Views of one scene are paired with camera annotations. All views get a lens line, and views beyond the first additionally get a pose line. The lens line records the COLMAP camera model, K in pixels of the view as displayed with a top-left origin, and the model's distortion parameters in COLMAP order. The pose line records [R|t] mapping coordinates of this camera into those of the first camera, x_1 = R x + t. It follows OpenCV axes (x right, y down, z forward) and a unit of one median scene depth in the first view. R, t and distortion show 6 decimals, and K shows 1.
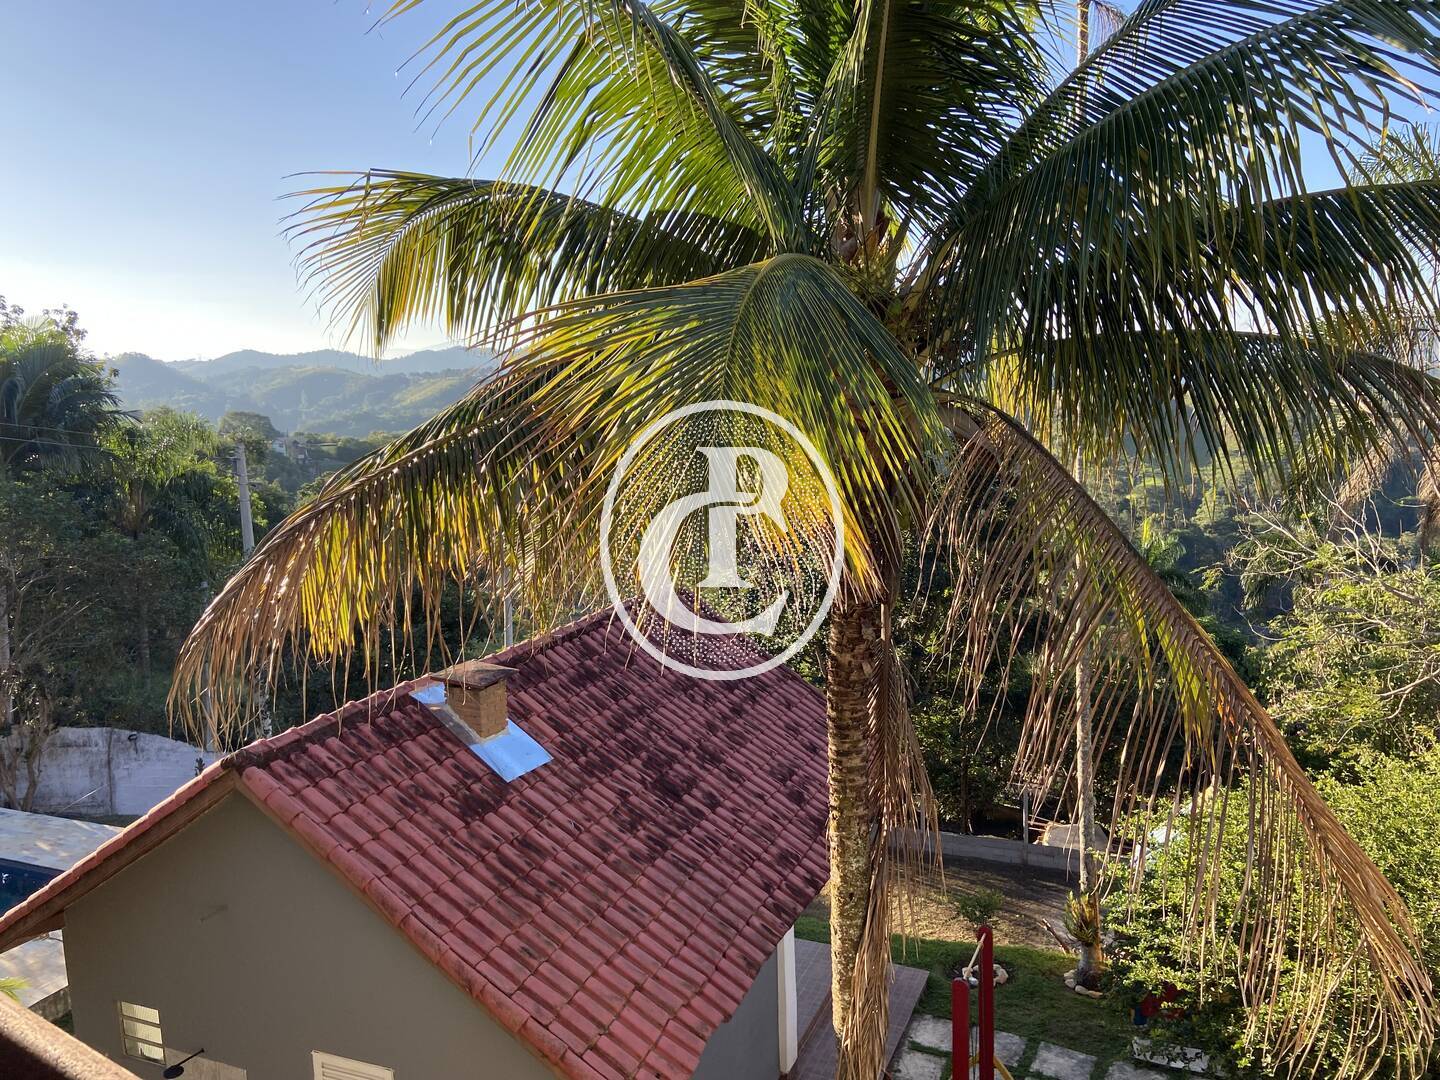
lens RADIAL K [[1086.5, 0, 723.9], [0, 1086.5, 546.6], [0, 0, 1]] dist [0.121668, -0.149893]
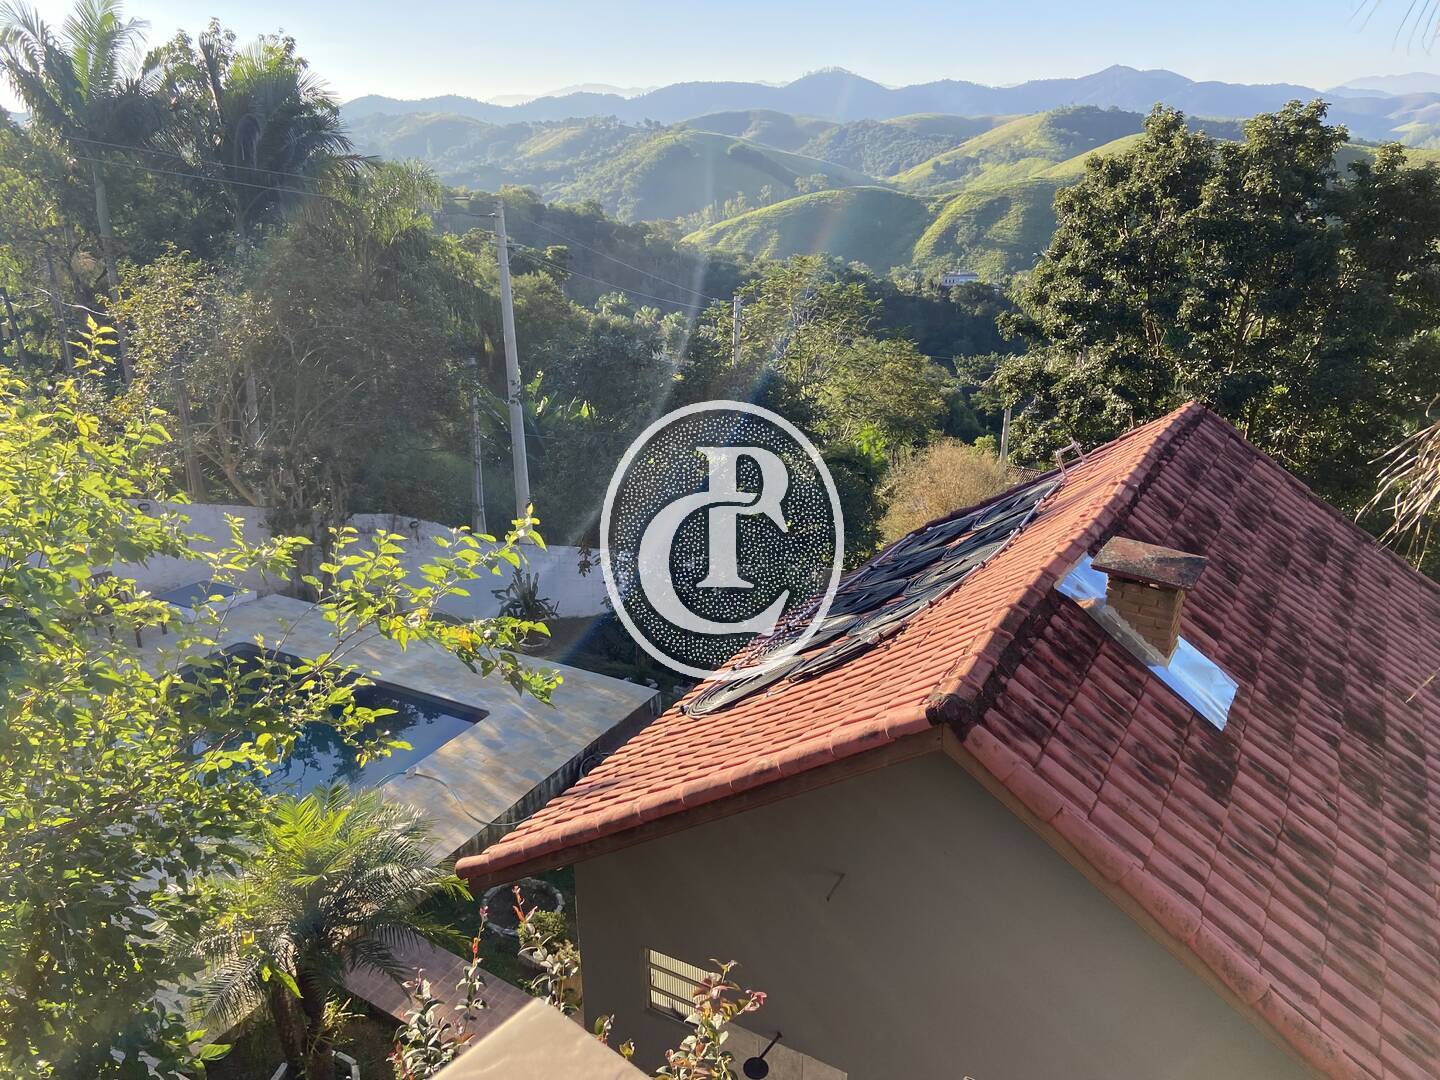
lens RADIAL K [[1086.5, 0, 705.6], [0, 1086.5, 547.0], [0, 0, 1]] dist [0.121668, -0.149893]
pose [[0.991205, 0.057146, -0.119365, -0.206376], [-0.031213, 0.977466, 0.208772, -0.013001], [0.128605, -0.203210, 0.970652, 0.151957]]
